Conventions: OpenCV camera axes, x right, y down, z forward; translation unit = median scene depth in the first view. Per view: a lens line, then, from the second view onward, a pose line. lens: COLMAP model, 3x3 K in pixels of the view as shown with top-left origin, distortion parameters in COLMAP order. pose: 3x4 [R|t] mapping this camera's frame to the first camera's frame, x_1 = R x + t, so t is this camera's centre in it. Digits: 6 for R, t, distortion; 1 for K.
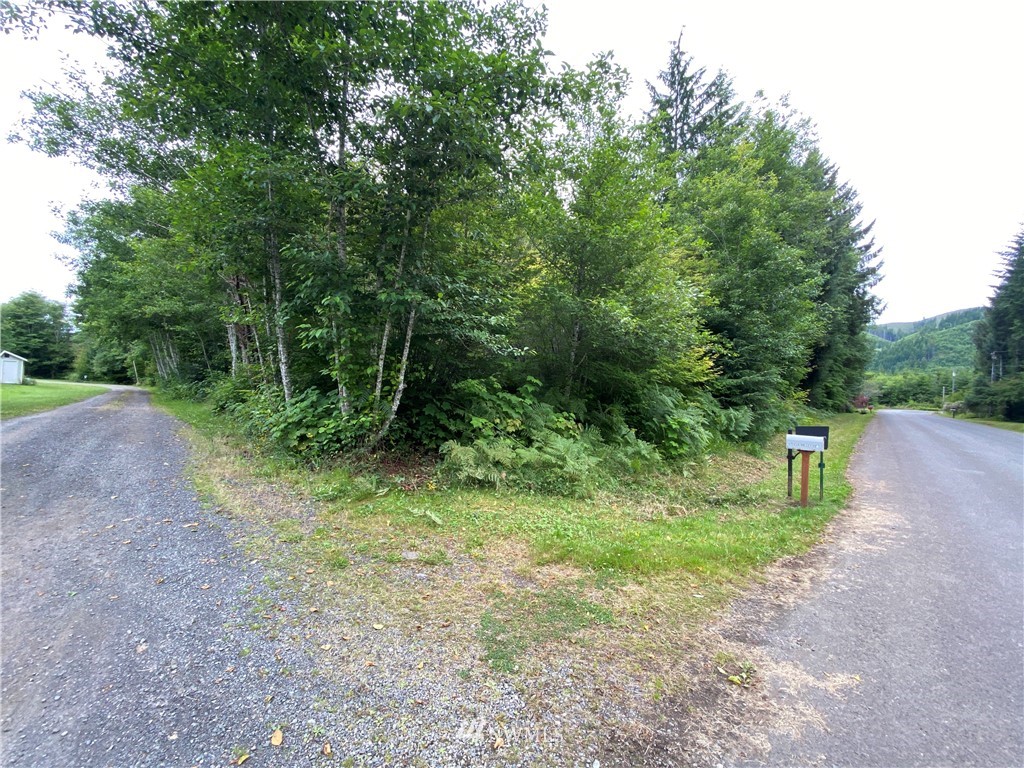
lens RADIAL K [[412.9, 0, 510.9], [0, 412.9, 385.6], [0, 0, 1]] dist [0.017989, -0.019728]
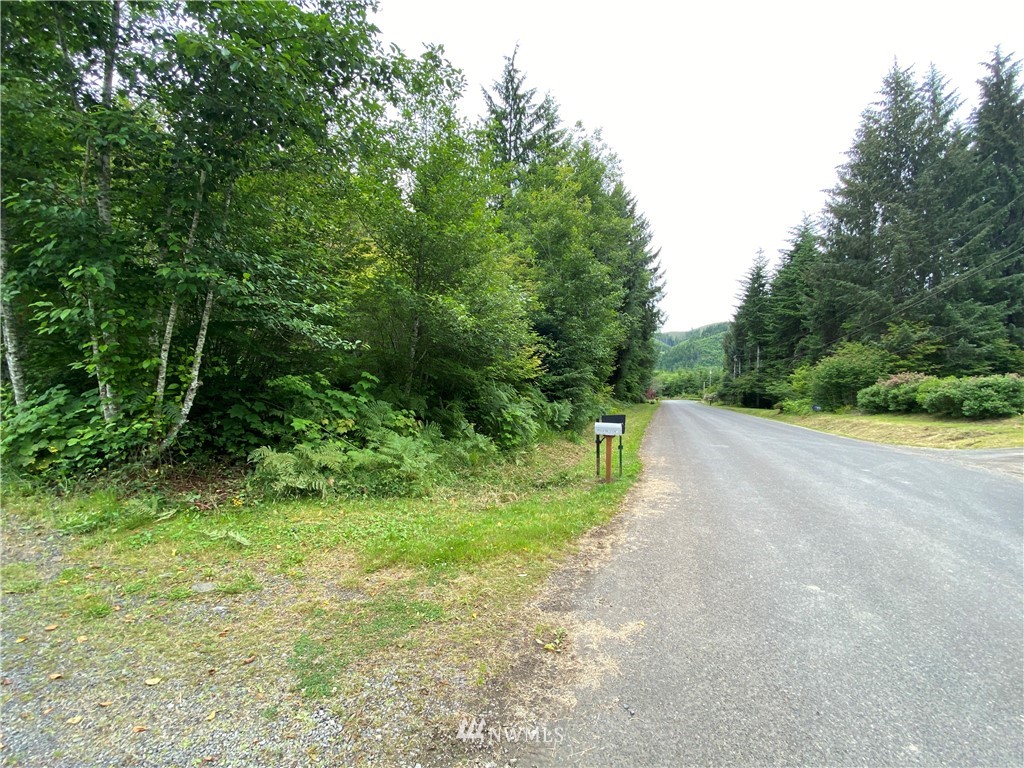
lens RADIAL K [[411.2, 0, 508.9], [0, 411.2, 385.3], [0, 0, 1]] dist [0.037330, -0.029509]
pose [[0.932260, -0.007398, 0.361714, 0.009241], [0.004825, 0.999956, 0.008017, 0.000479], [-0.361757, -0.005729, 0.932255, 0.001694]]
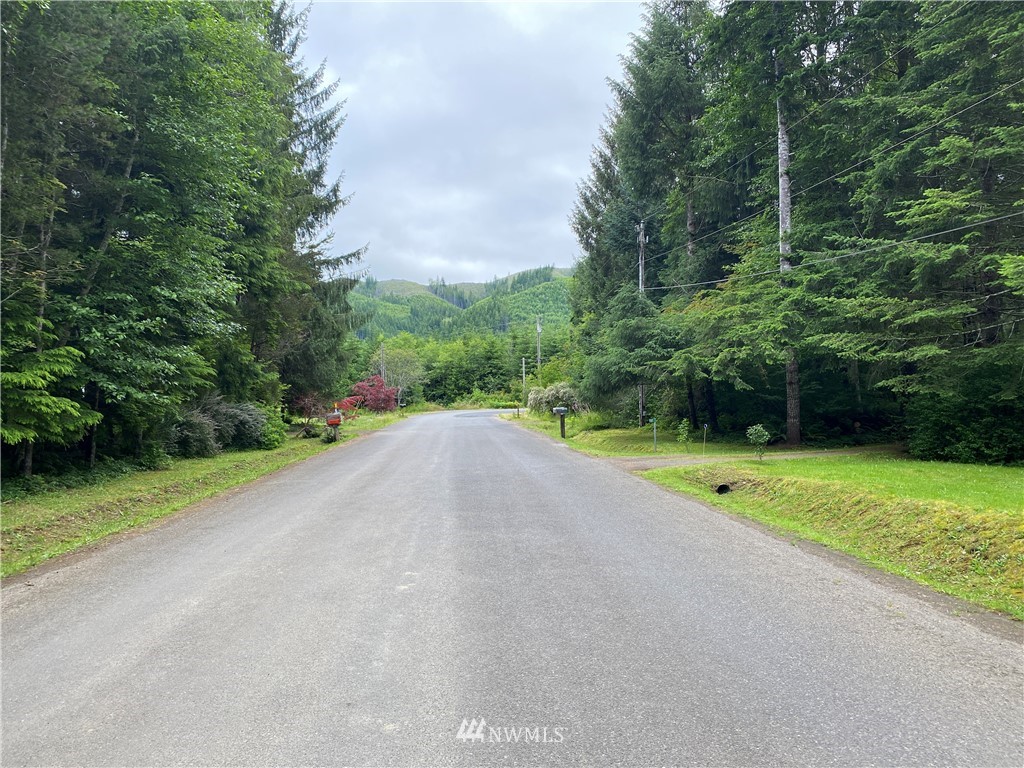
lens RADIAL K [[771.4, 0, 514.3], [0, 771.4, 376.6], [0, 0, 1]] dist [0.079453, -0.126120]
pose [[0.692201, -0.038845, 0.720659, 3.372065], [0.047801, 0.998825, 0.007925, 0.154785], [-0.720120, 0.028962, 0.693244, 3.278829]]
